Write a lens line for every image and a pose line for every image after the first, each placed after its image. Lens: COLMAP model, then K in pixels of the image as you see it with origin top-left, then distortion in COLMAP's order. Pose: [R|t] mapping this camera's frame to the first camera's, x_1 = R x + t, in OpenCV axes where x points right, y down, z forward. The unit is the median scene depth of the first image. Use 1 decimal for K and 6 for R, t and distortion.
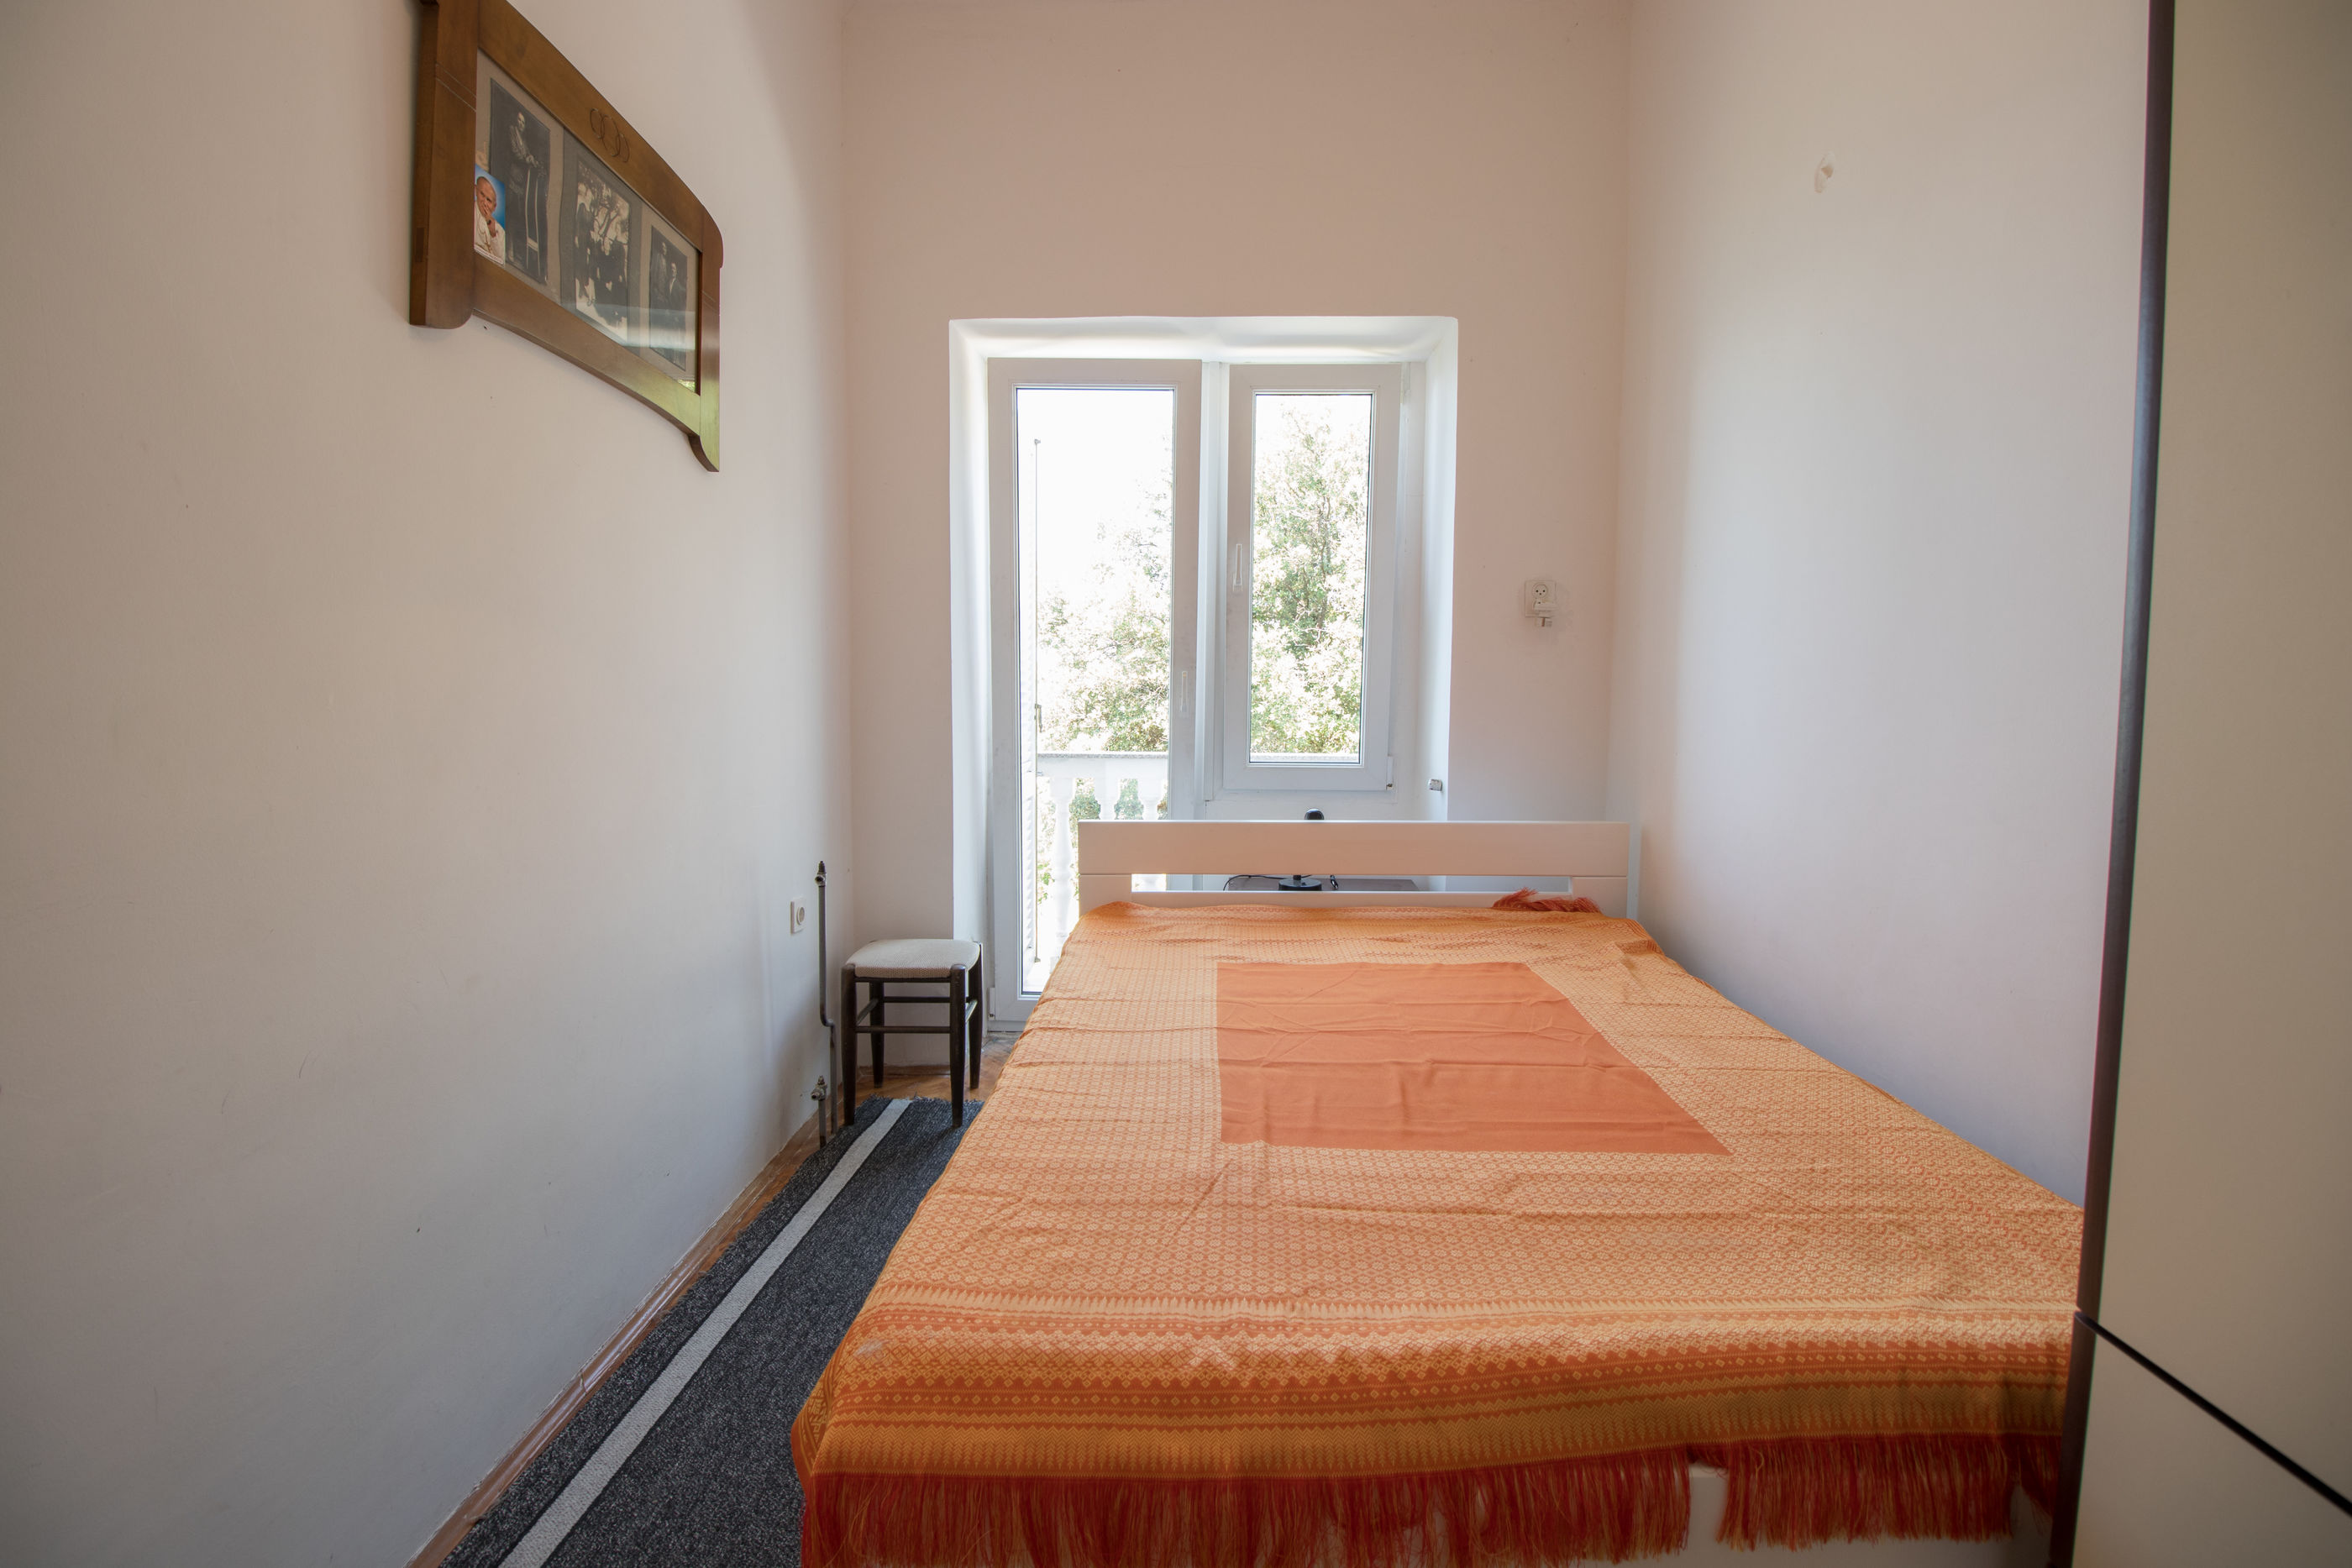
lens RADIAL K [[1096.8, 0, 1177.2], [0, 1096.8, 777.4], [0, 0, 1]] dist [-0.008418, -0.009047]
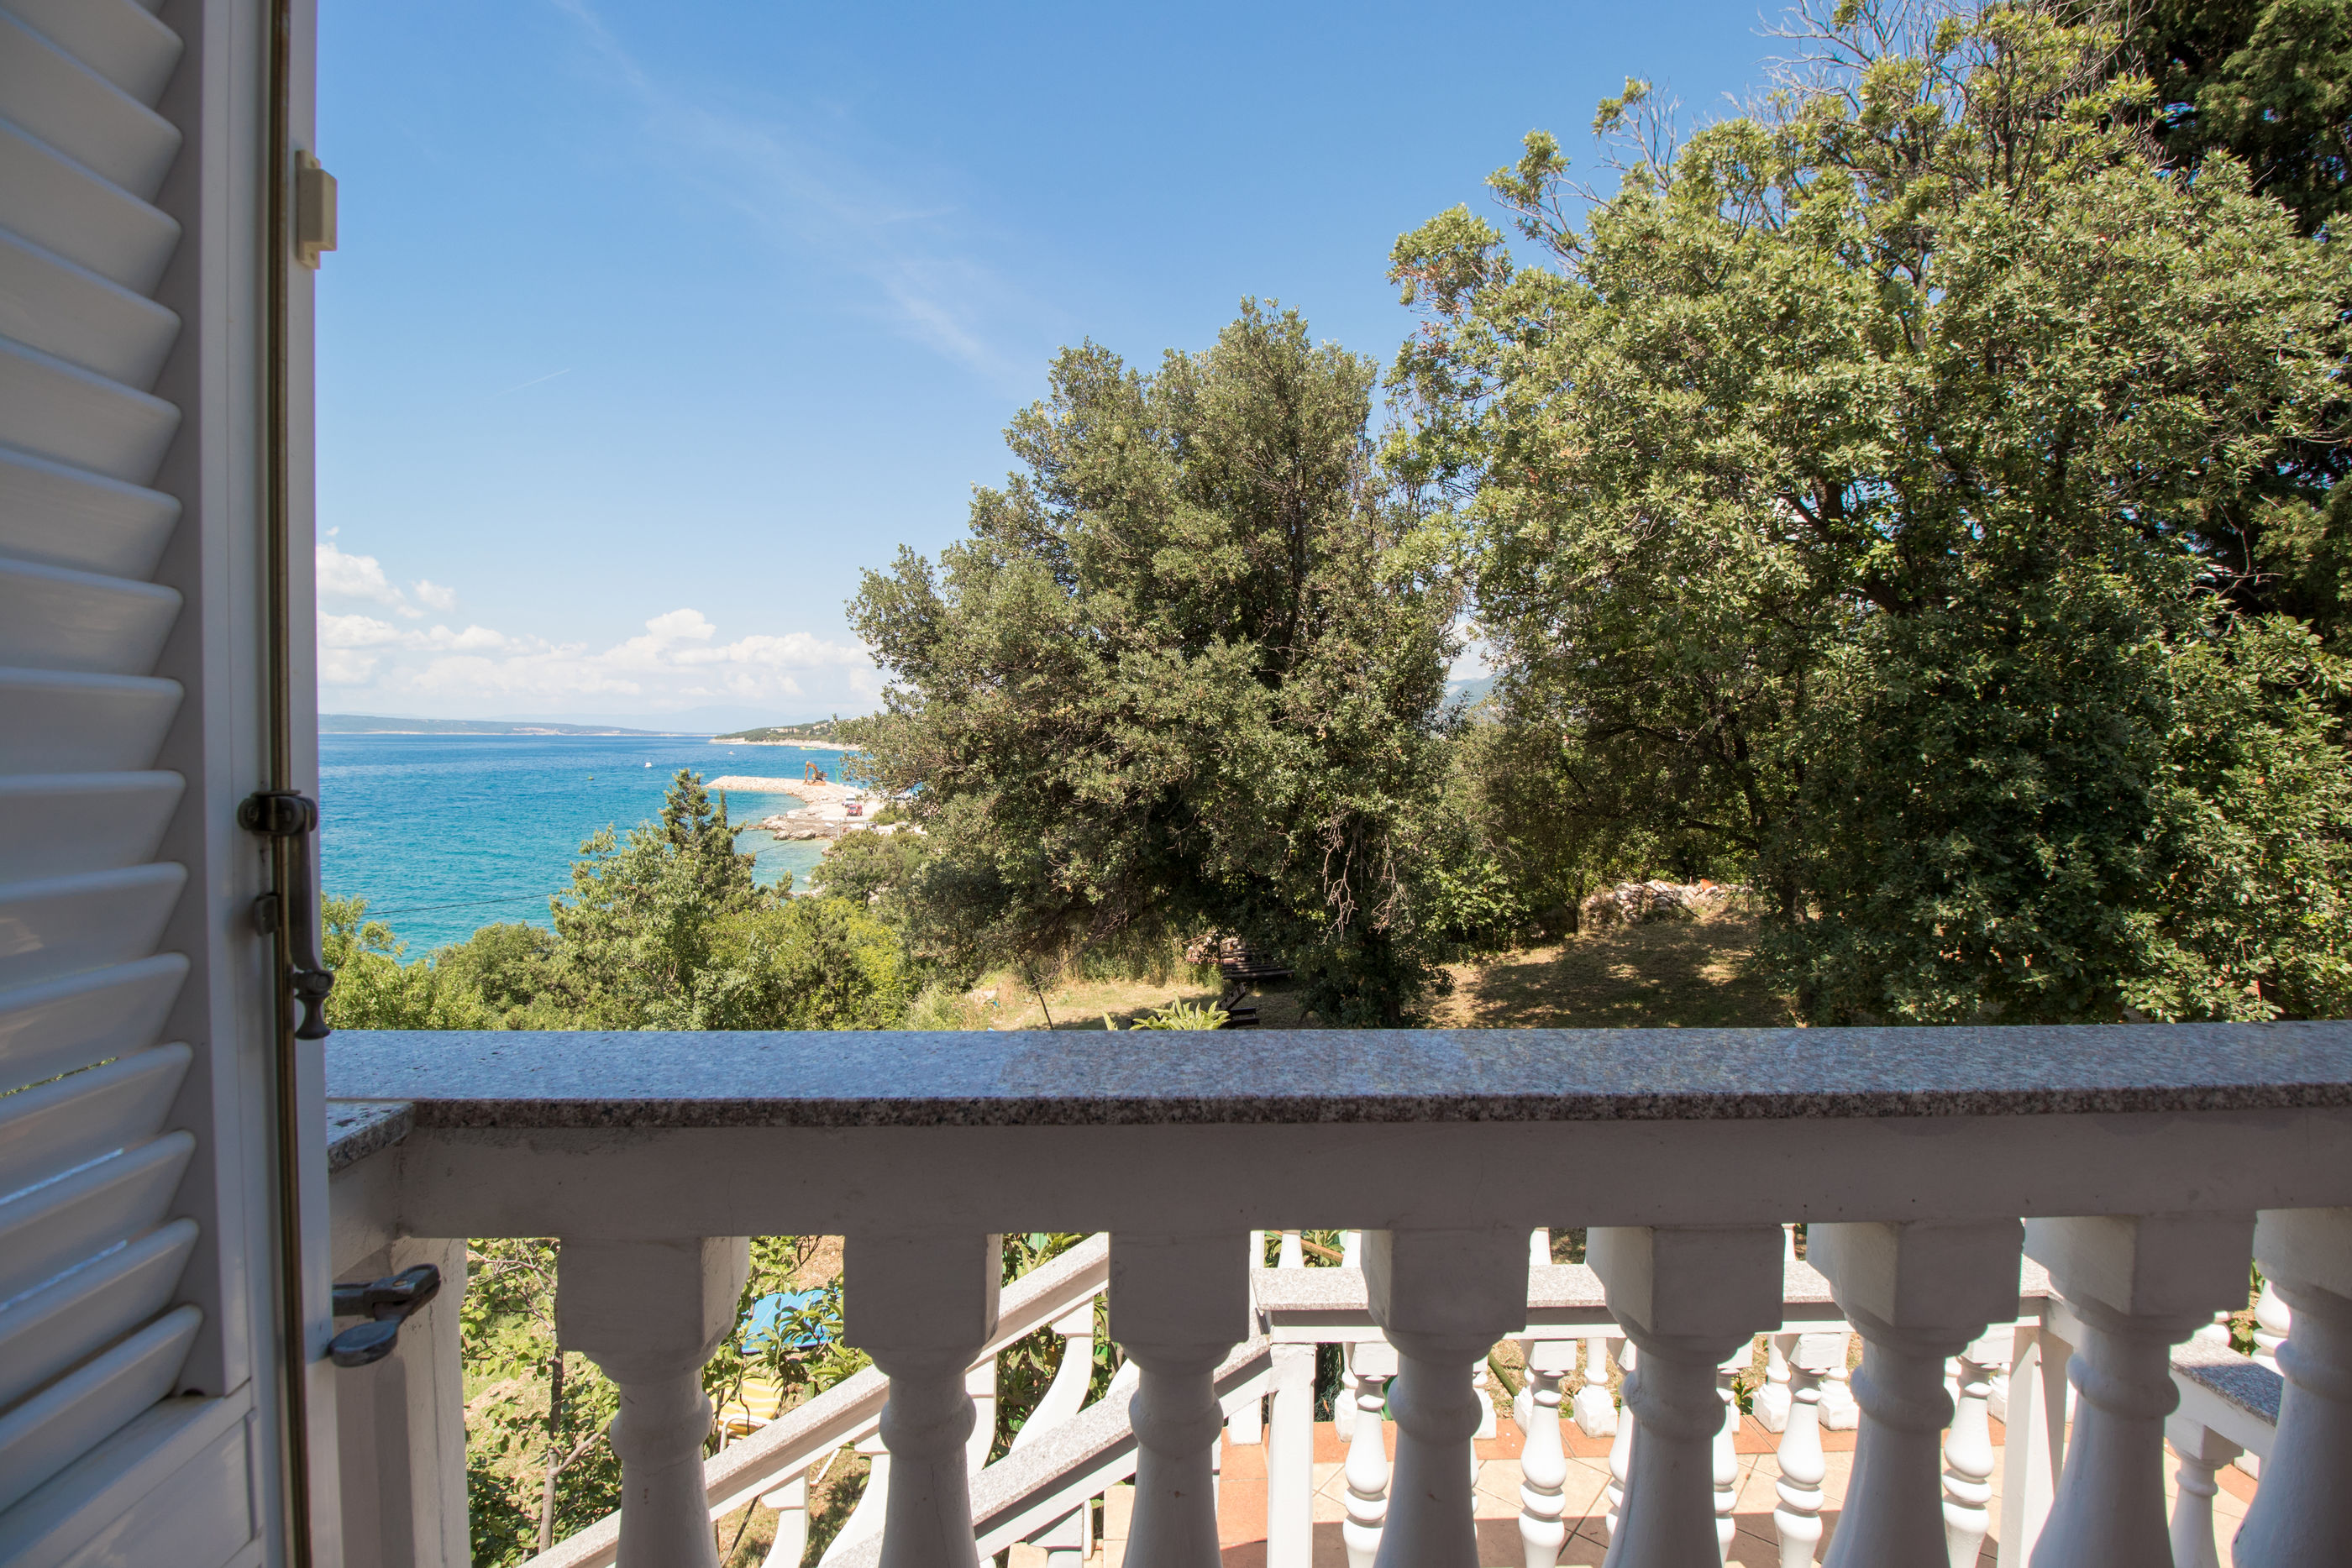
lens RADIAL K [[1096.8, 0, 1174.0], [0, 1096.8, 780.4], [0, 0, 1]] dist [-0.008418, -0.009047]
pose [[0.996421, -0.000732, 0.084523, -0.007602], [0.003820, 0.999331, -0.036384, -0.022092], [-0.084440, 0.036577, 0.995757, 0.281382]]
